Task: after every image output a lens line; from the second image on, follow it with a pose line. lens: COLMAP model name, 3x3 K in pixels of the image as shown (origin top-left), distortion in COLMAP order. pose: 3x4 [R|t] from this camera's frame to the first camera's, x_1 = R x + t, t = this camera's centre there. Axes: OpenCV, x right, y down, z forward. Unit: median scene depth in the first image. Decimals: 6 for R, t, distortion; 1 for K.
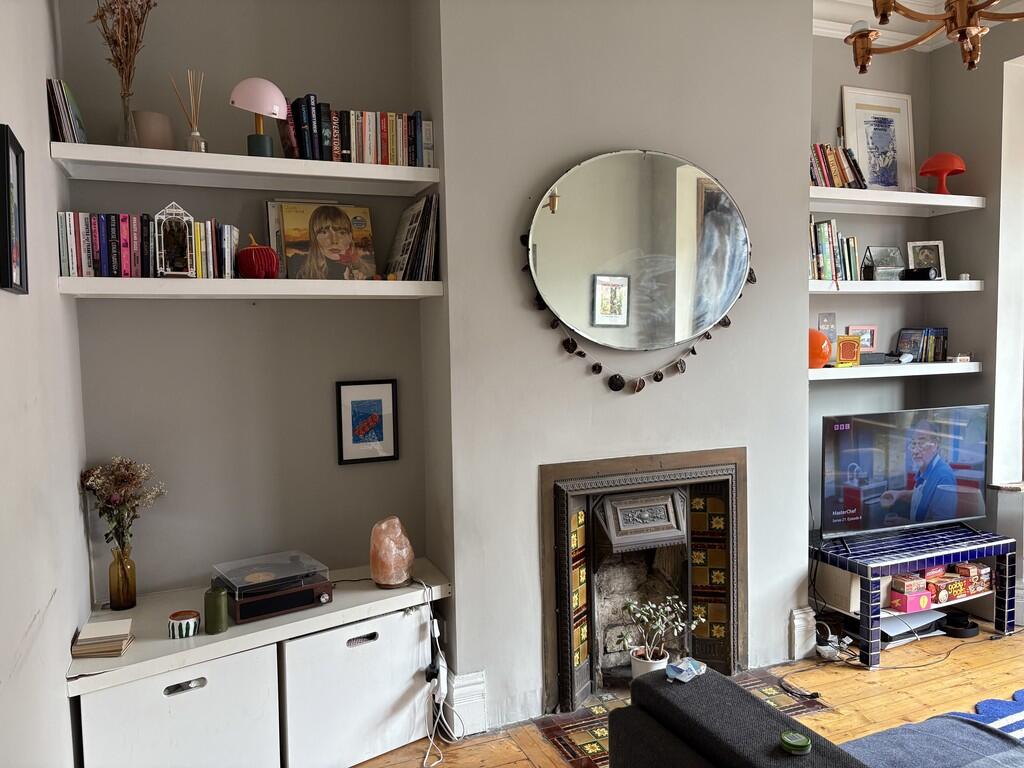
lens RADIAL K [[773.0, 0, 519.7], [0, 773.0, 382.0], [0, 0, 1]] dist [0.058006, -0.061965]
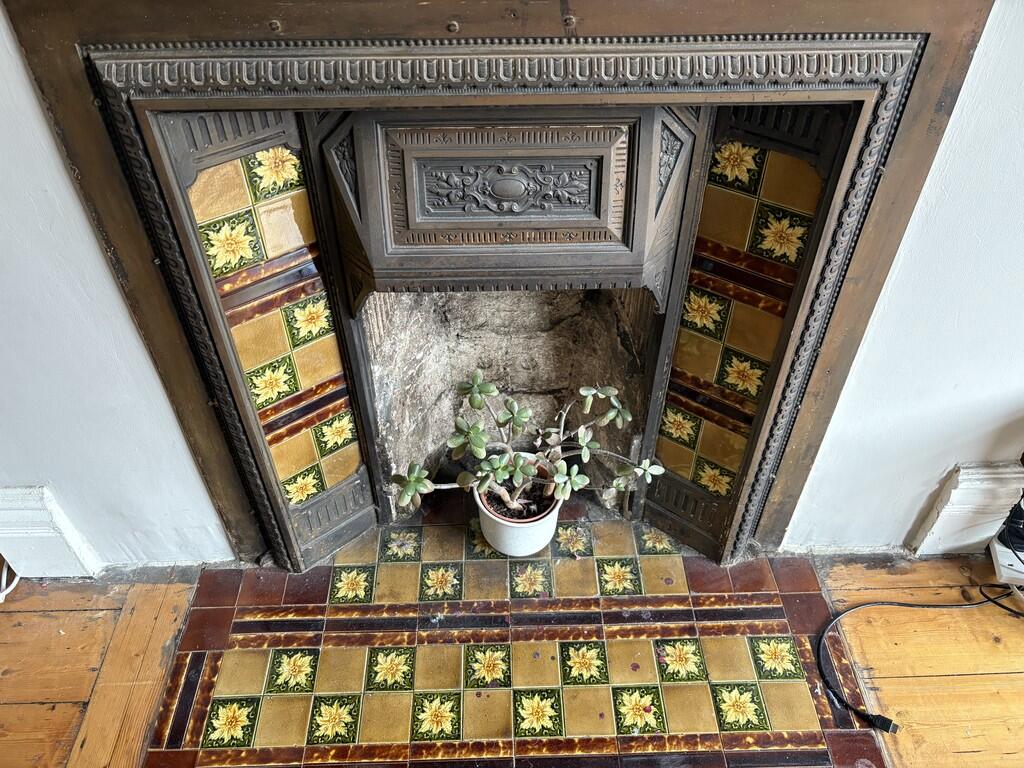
lens RADIAL K [[773.0, 0, 519.7], [0, 773.0, 382.0], [0, 0, 1]] dist [0.058006, -0.061965]
pose [[0.929773, 0.265225, -0.255299, 0.252582], [-0.036843, 0.757055, 0.652311, 0.033398], [0.366285, -0.597096, 0.713661, 0.721073]]
